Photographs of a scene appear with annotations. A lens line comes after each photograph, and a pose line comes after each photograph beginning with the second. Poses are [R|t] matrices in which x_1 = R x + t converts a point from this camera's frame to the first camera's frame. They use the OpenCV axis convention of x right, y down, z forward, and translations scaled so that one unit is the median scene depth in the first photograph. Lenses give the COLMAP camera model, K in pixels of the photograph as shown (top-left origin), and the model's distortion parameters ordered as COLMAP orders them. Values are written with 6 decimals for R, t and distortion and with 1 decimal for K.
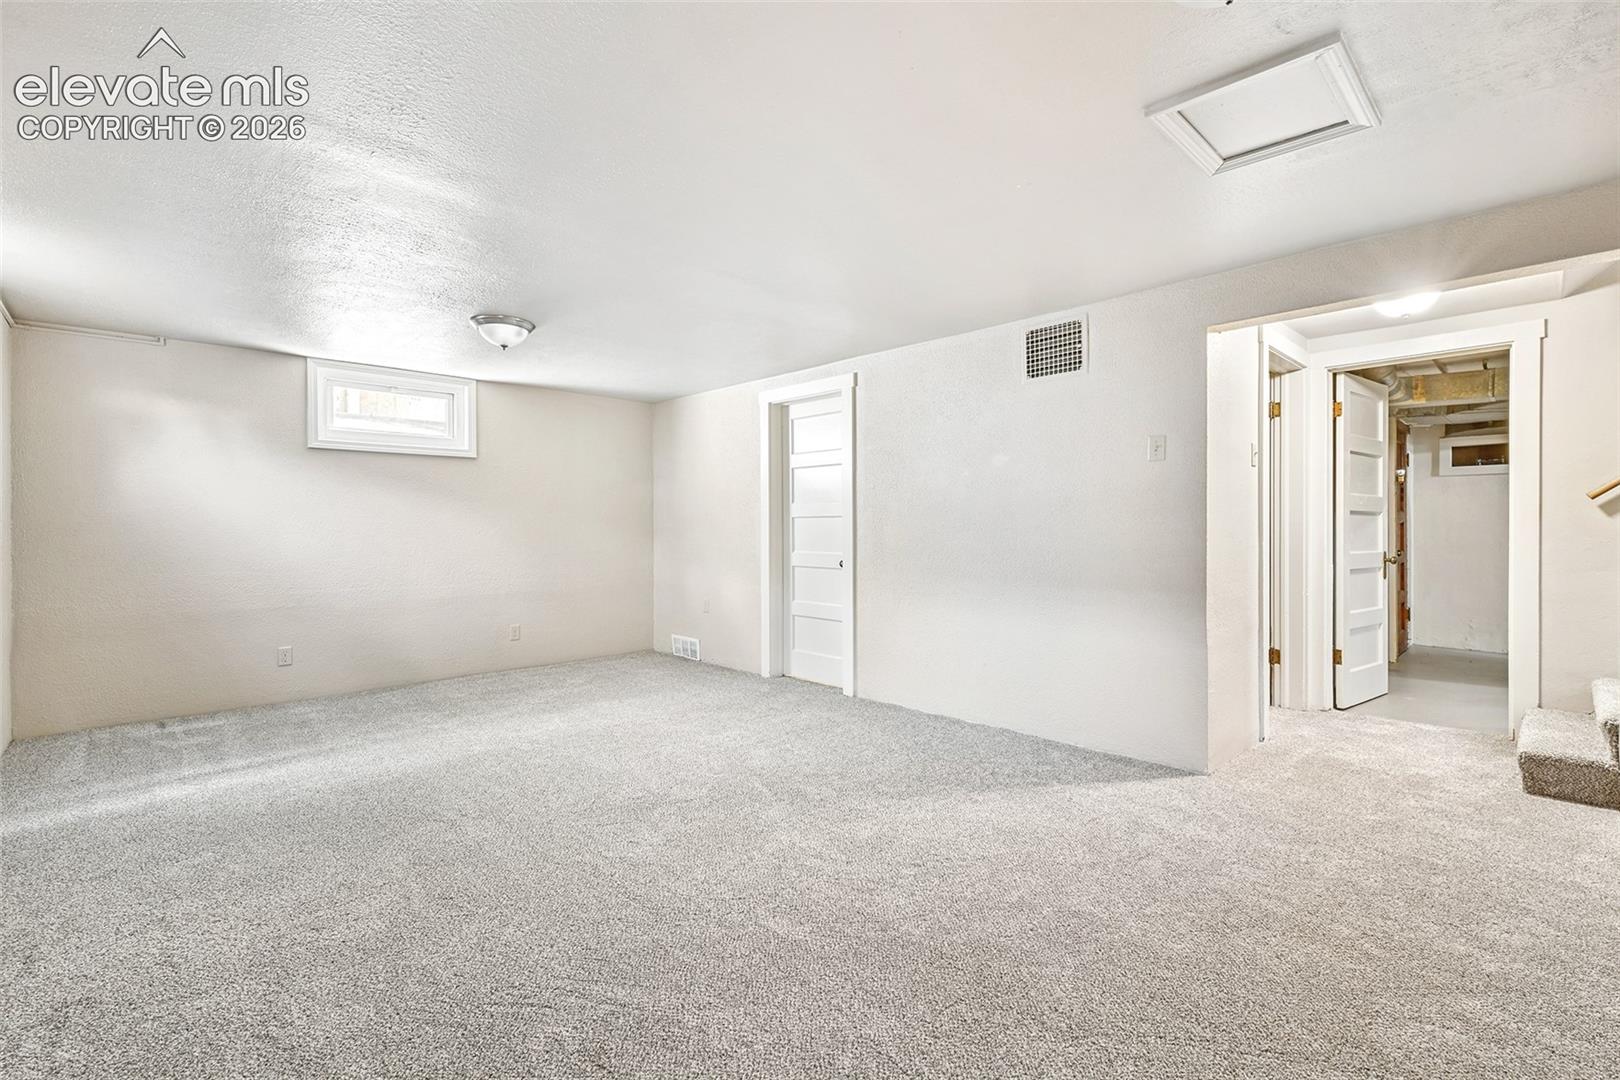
lens RADIAL K [[701.3, 0, 808.7], [0, 701.3, 528.5], [0, 0, 1]] dist [0.003663, 0.000115]
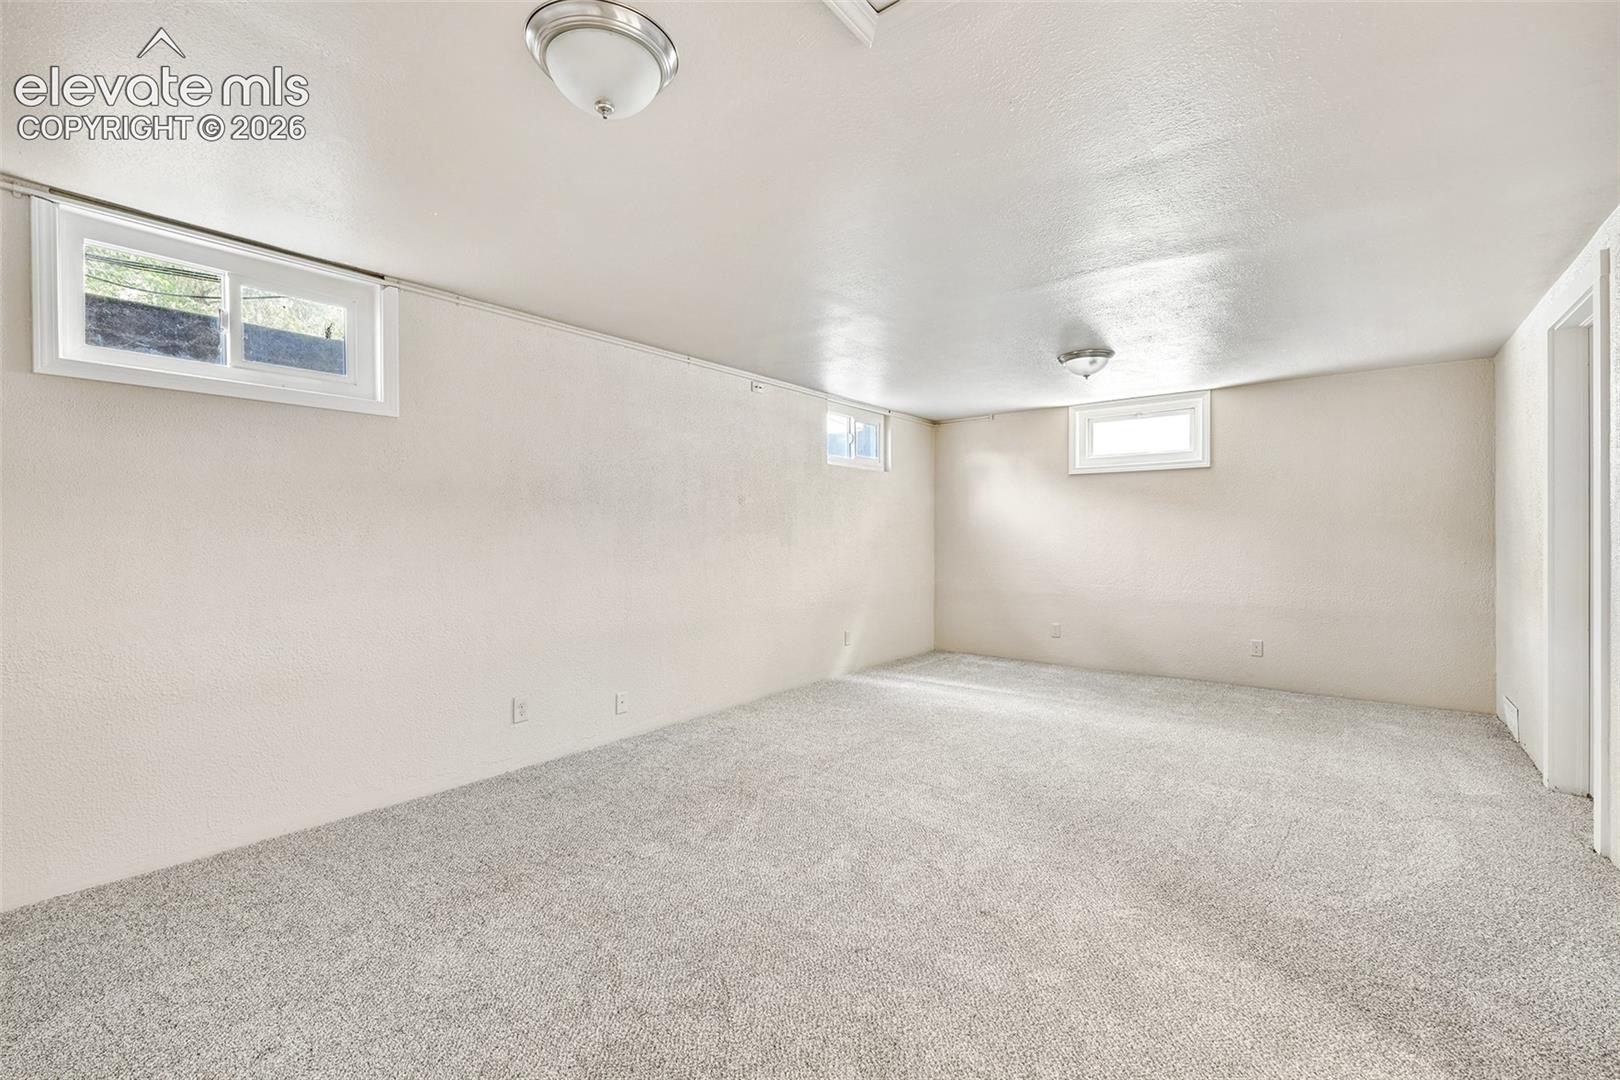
lens RADIAL K [[701.3, 0, 806.7], [0, 701.3, 538.2], [0, 0, 1]] dist [0.003663, 0.000115]
pose [[0.132320, 0.009256, -0.991164, 0.575864], [-0.003841, 0.999954, 0.008825, -0.006454], [0.991200, 0.002639, 0.132349, 0.370828]]
